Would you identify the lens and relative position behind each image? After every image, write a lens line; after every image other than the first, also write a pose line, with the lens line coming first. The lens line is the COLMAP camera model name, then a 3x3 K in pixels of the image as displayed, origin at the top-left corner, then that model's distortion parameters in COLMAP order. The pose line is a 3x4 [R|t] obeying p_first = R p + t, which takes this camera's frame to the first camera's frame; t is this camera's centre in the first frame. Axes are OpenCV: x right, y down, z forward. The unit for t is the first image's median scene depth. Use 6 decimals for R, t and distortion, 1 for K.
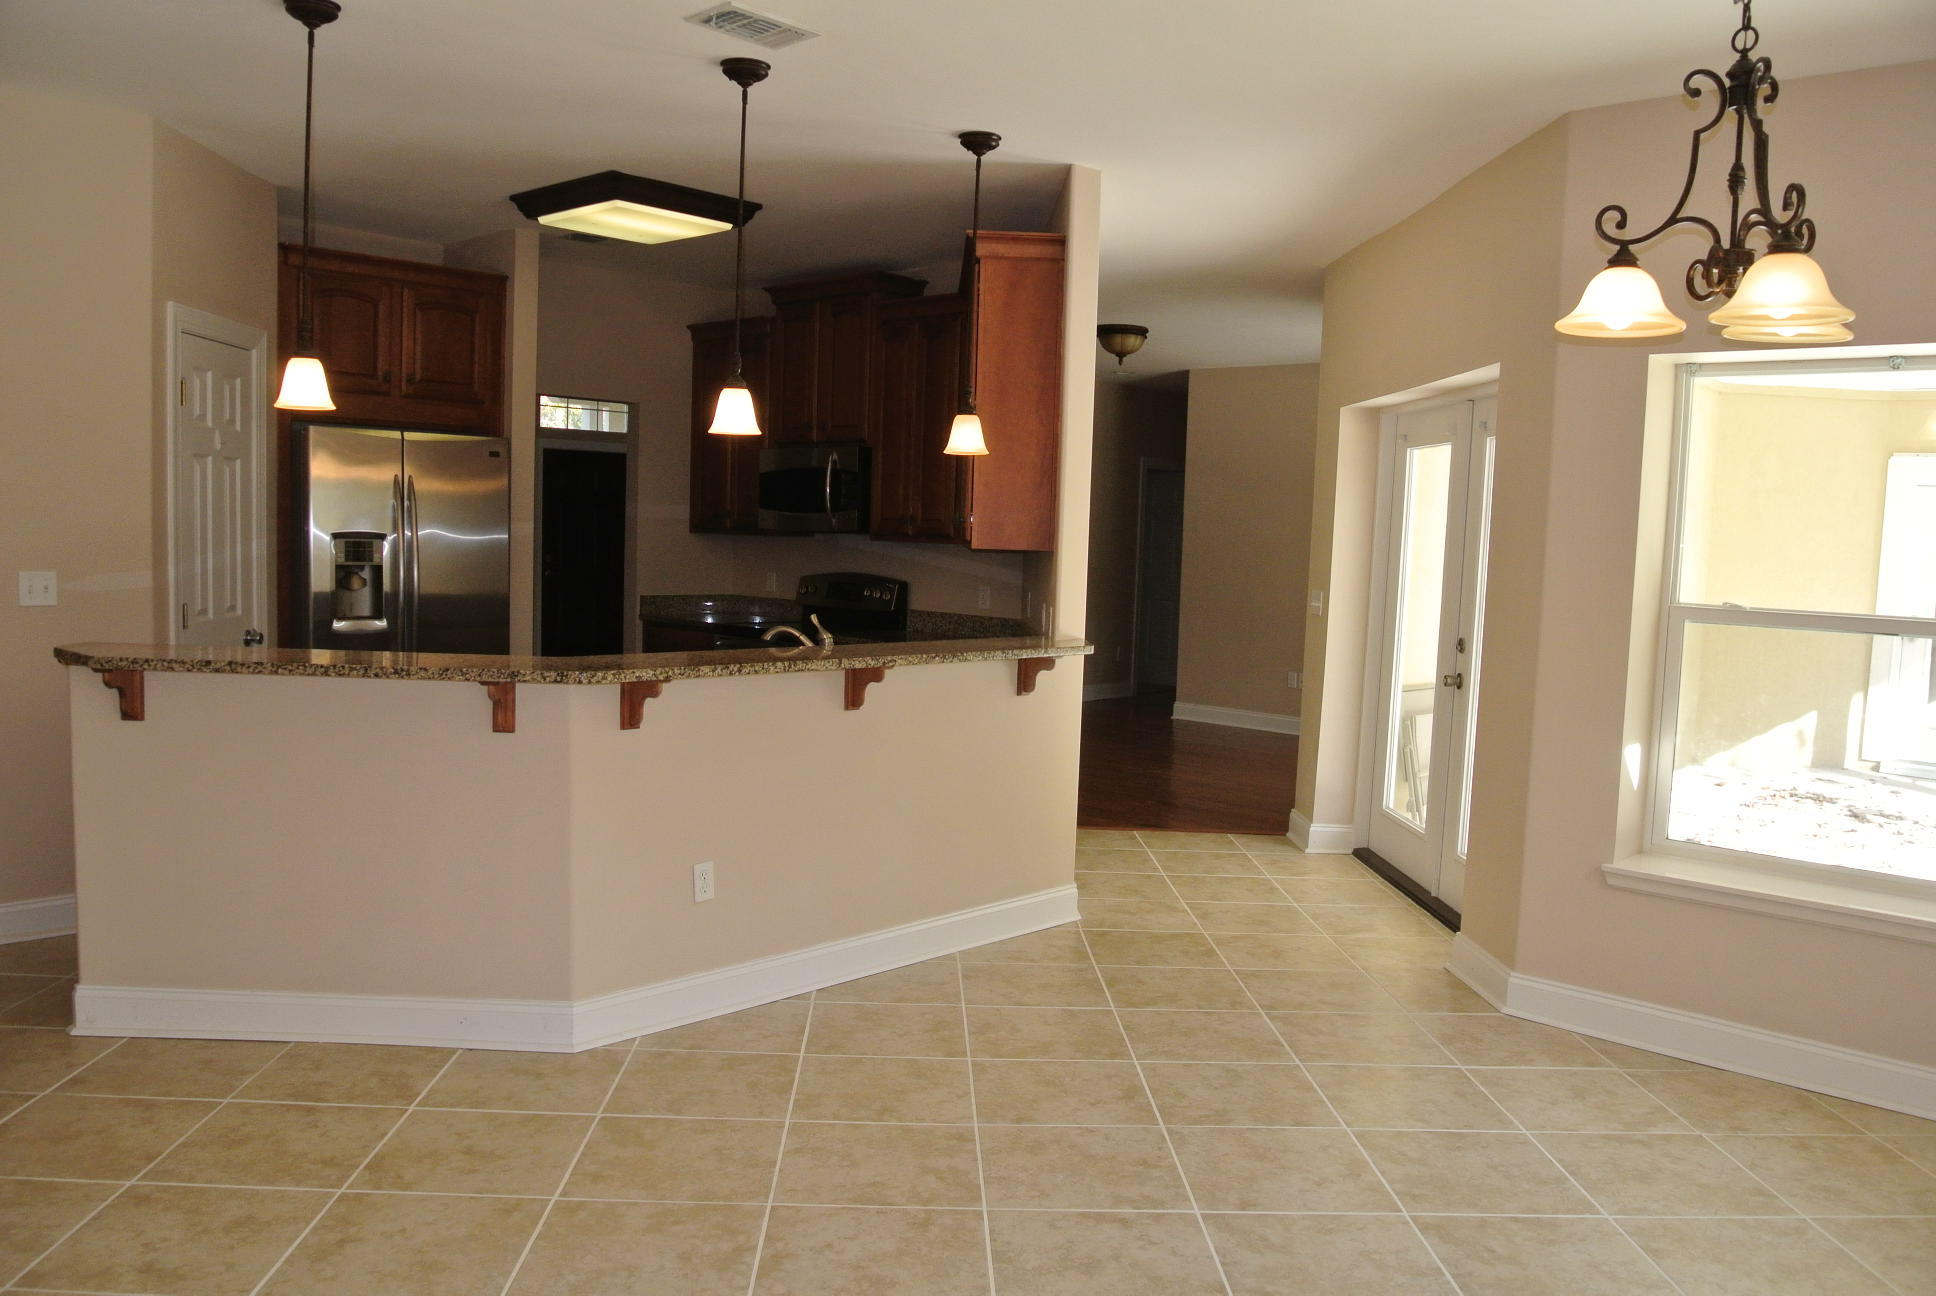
lens RADIAL K [[1489.6, 0, 966.9], [0, 1489.6, 655.6], [0, 0, 1]] dist [-0.093162, 0.036177]
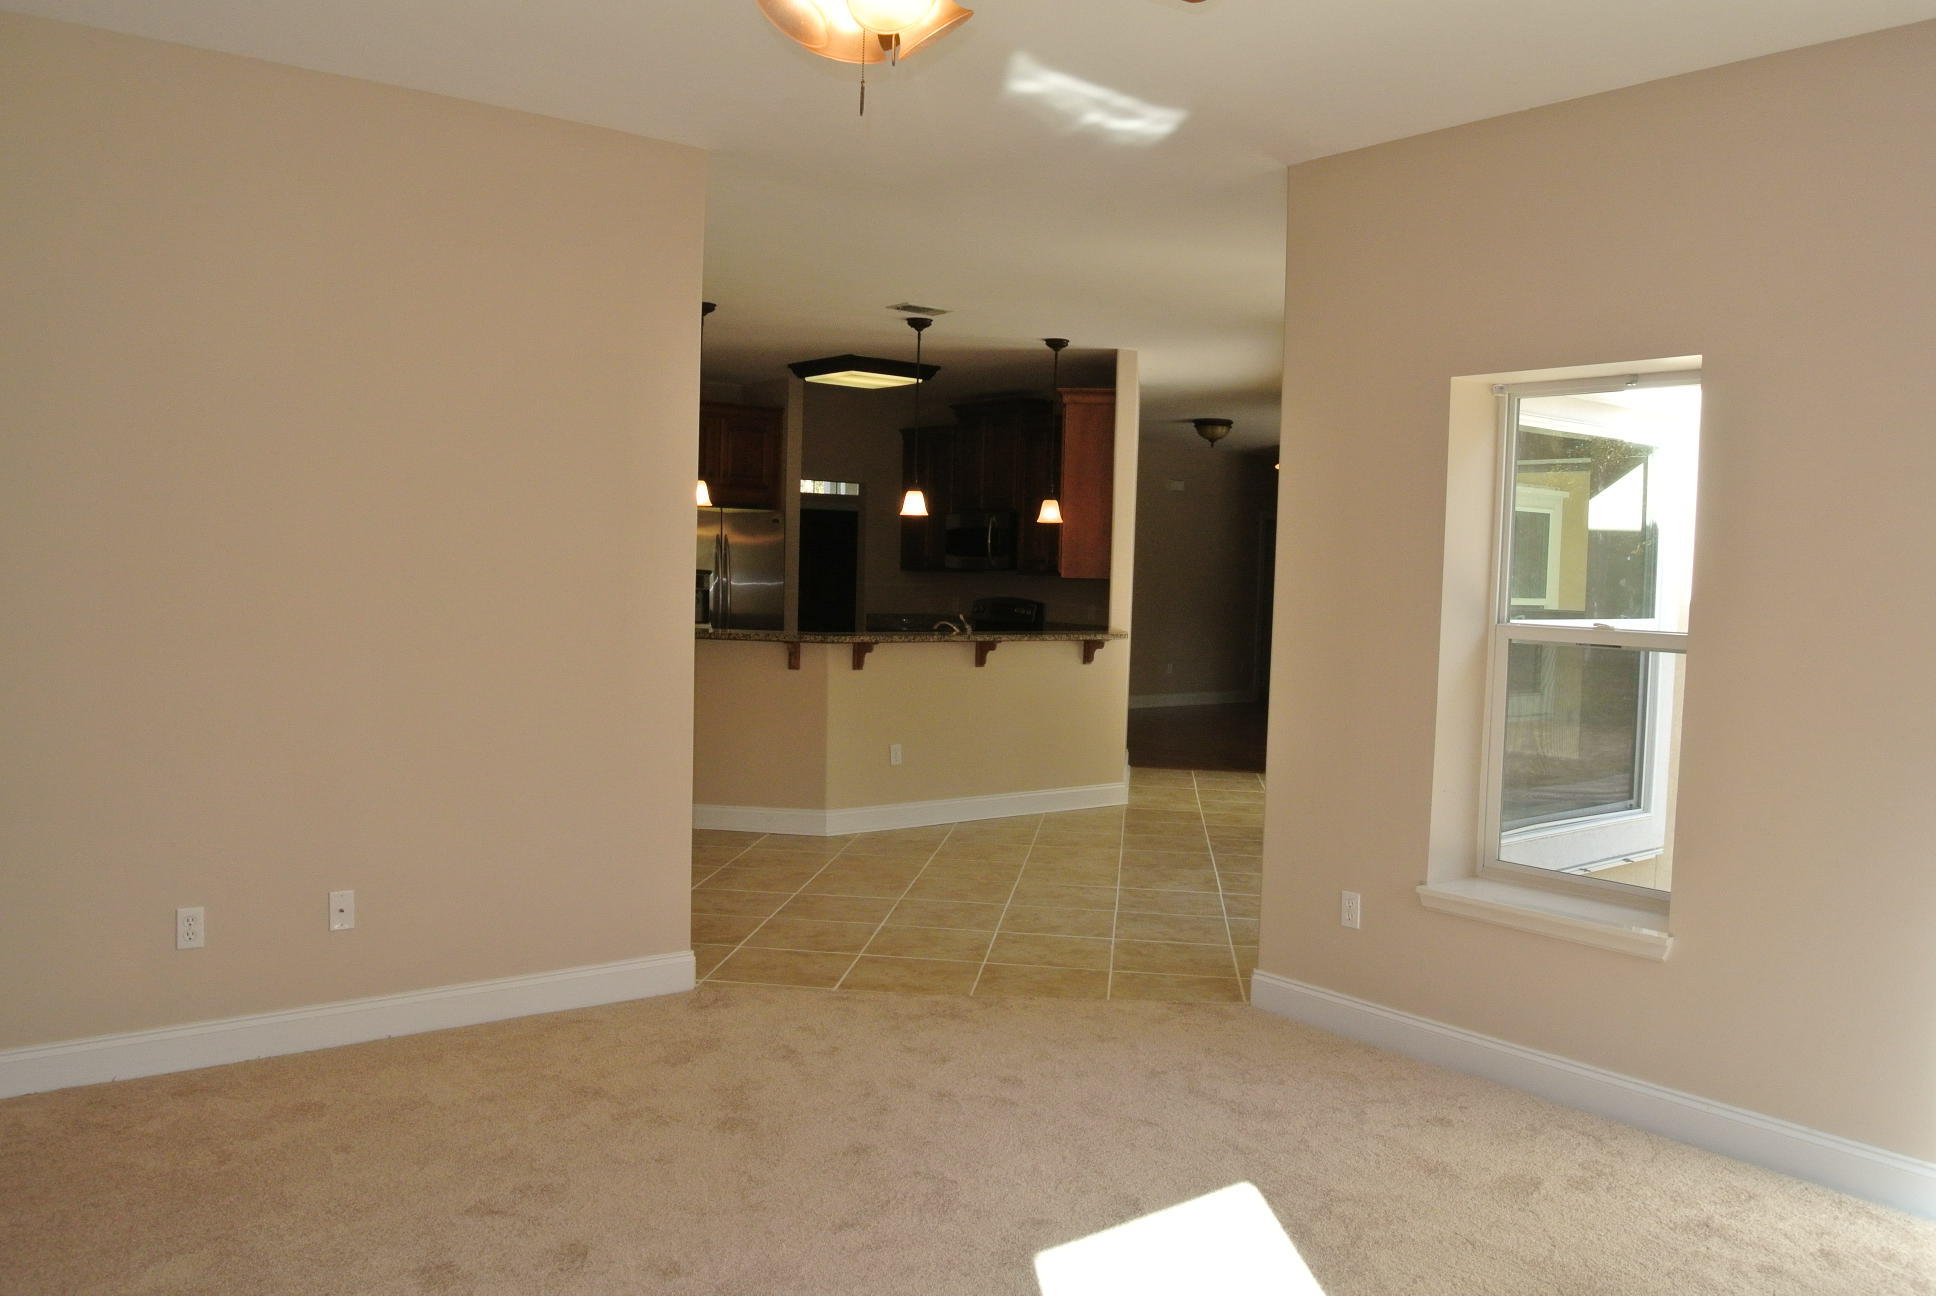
lens RADIAL K [[1489.6, 0, 966.9], [0, 1489.6, 655.6], [0, 0, 1]] dist [-0.093162, 0.036177]
pose [[0.988357, 0.003573, -0.152110, 0.160383], [-0.008026, 0.999557, -0.028667, 0.066786], [0.151940, 0.029554, 0.987948, -0.688837]]
